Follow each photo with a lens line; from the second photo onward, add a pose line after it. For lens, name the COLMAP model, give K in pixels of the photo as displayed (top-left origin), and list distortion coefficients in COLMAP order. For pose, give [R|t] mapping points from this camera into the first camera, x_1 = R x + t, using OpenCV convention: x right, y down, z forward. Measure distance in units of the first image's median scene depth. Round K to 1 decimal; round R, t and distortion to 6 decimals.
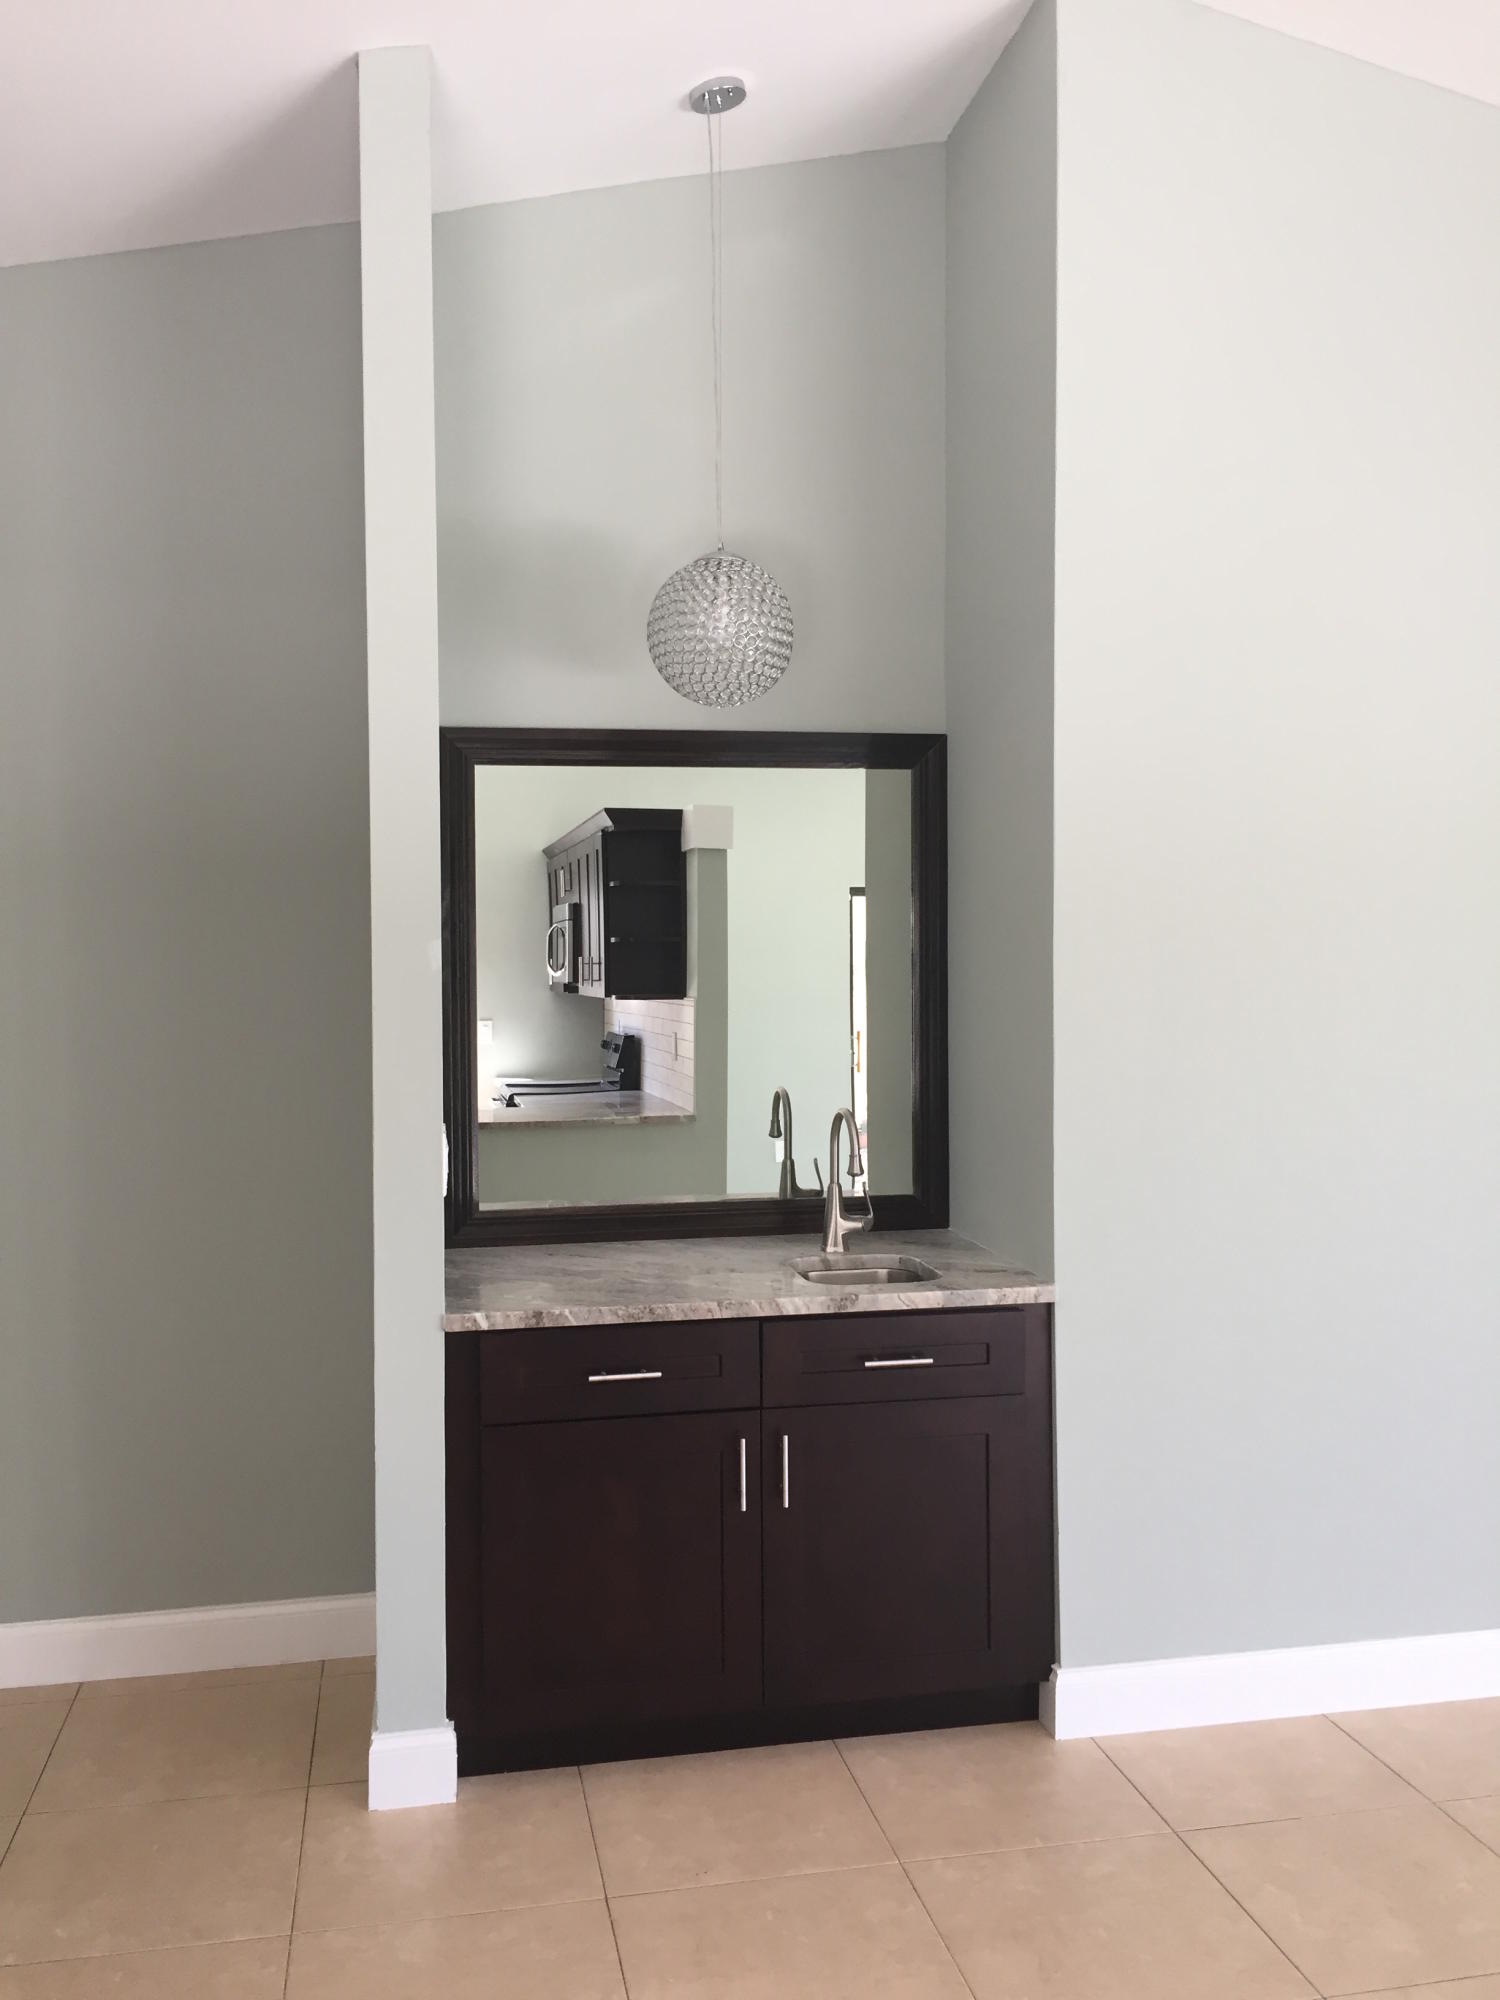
lens RADIAL K [[1694.5, 0, 750.0], [0, 1694.5, 1000.0], [0, 0, 1]] dist [0.012414, -0.011022]
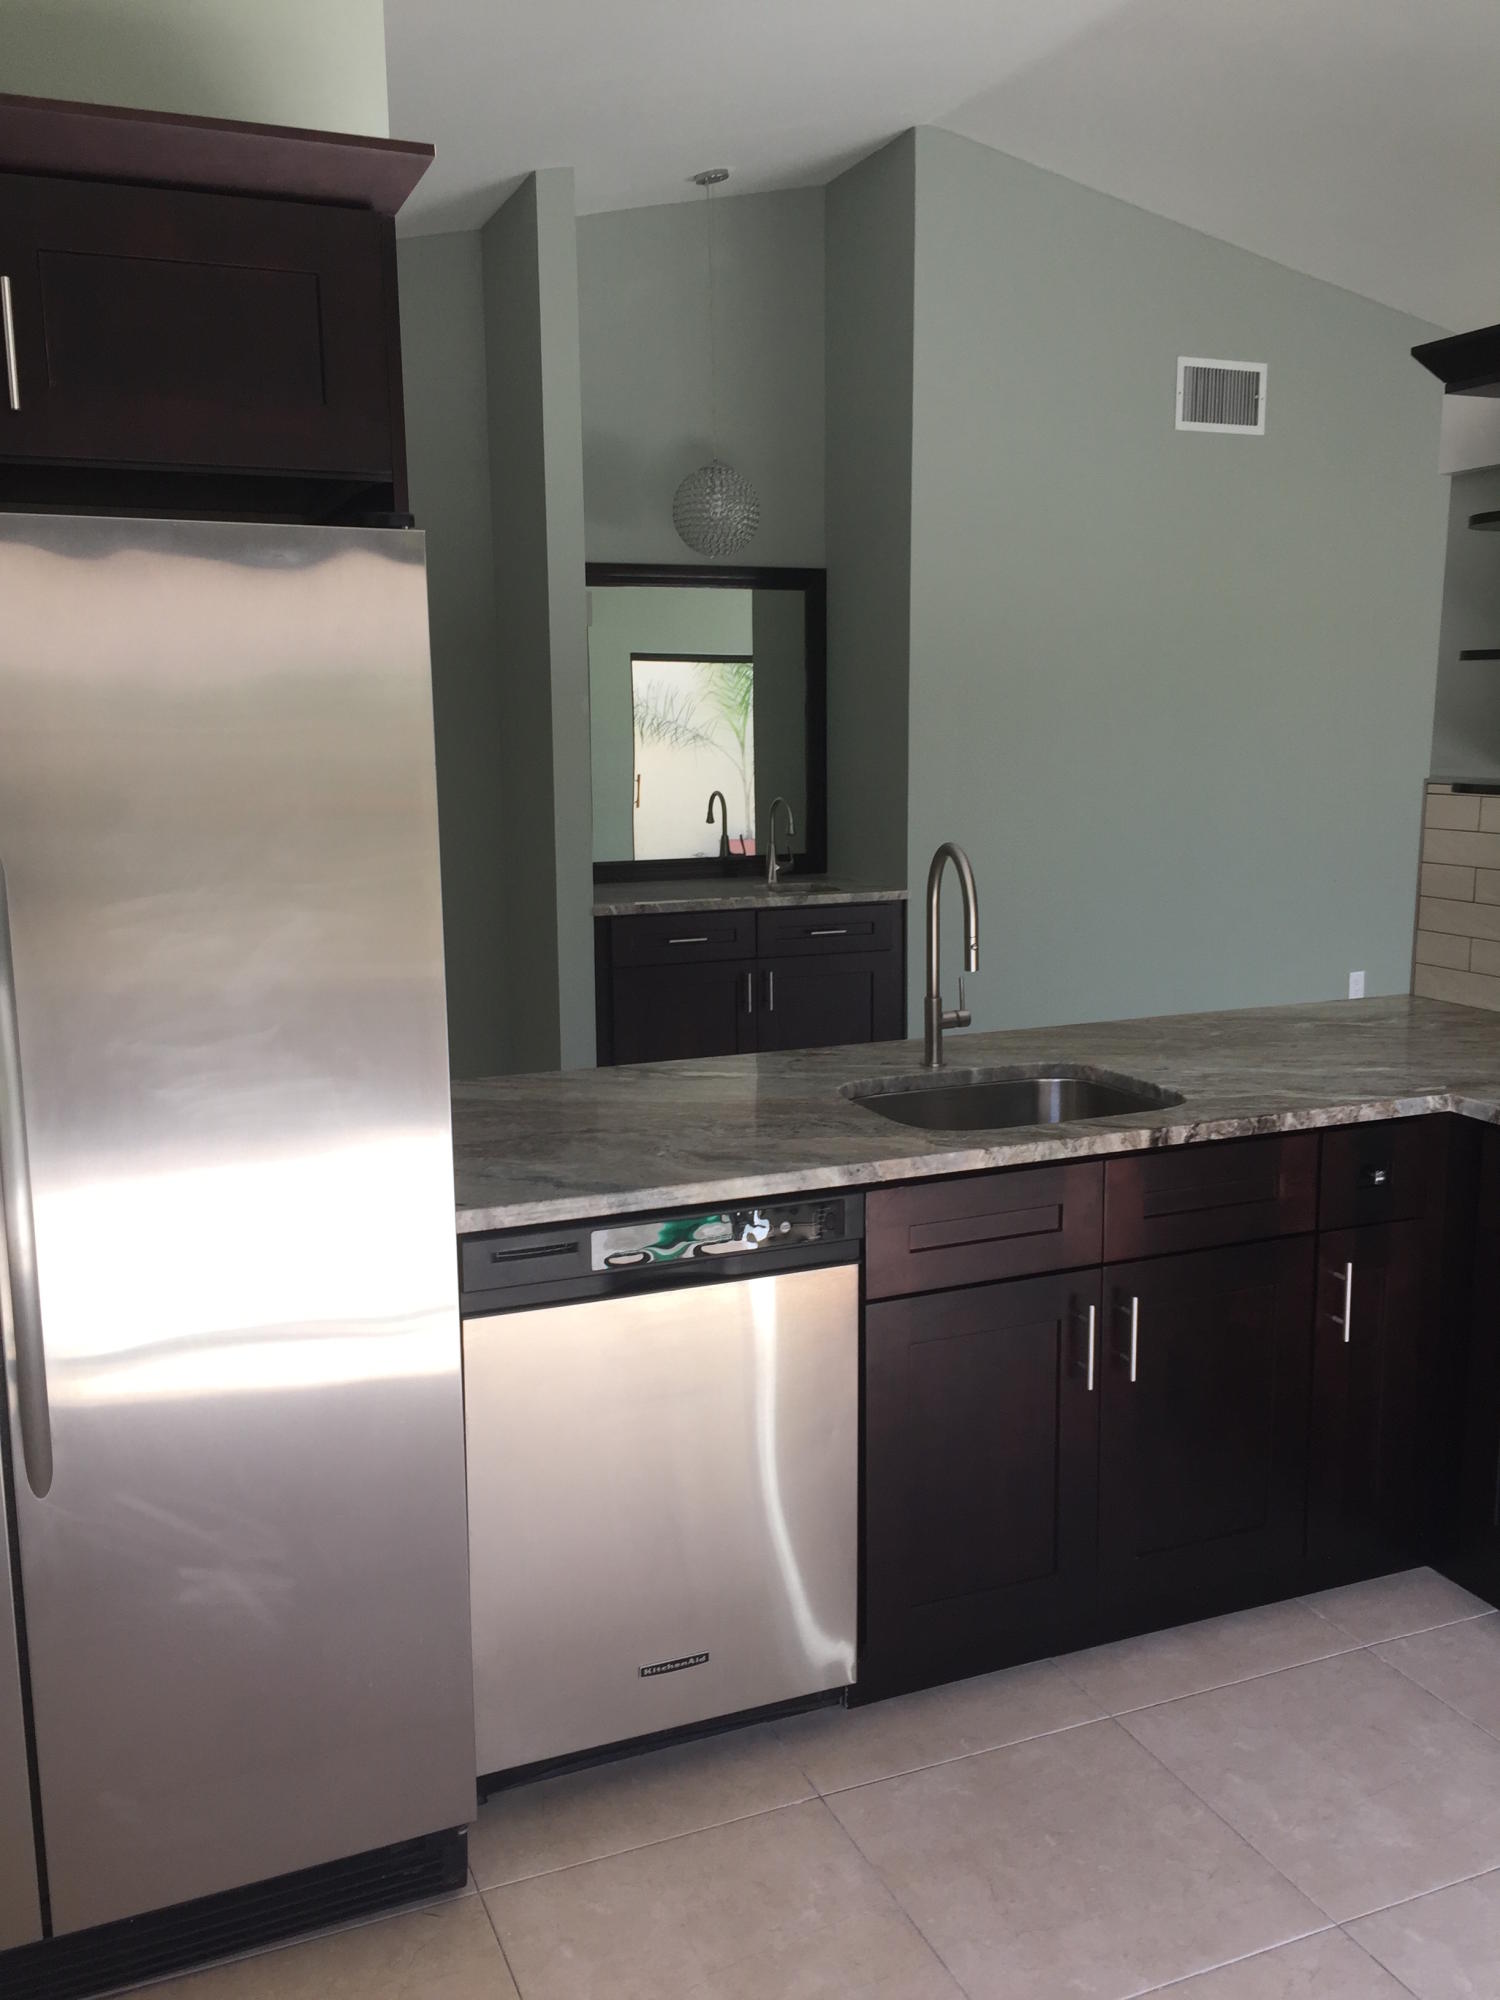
lens RADIAL K [[1694.5, 0, 750.0], [0, 1694.5, 1000.0], [0, 0, 1]] dist [0.012414, -0.011022]
pose [[0.980579, -0.033306, 0.193276, -0.341870], [0.005643, 0.989858, 0.141948, 0.025698], [-0.196044, -0.138100, 0.970822, -0.748469]]
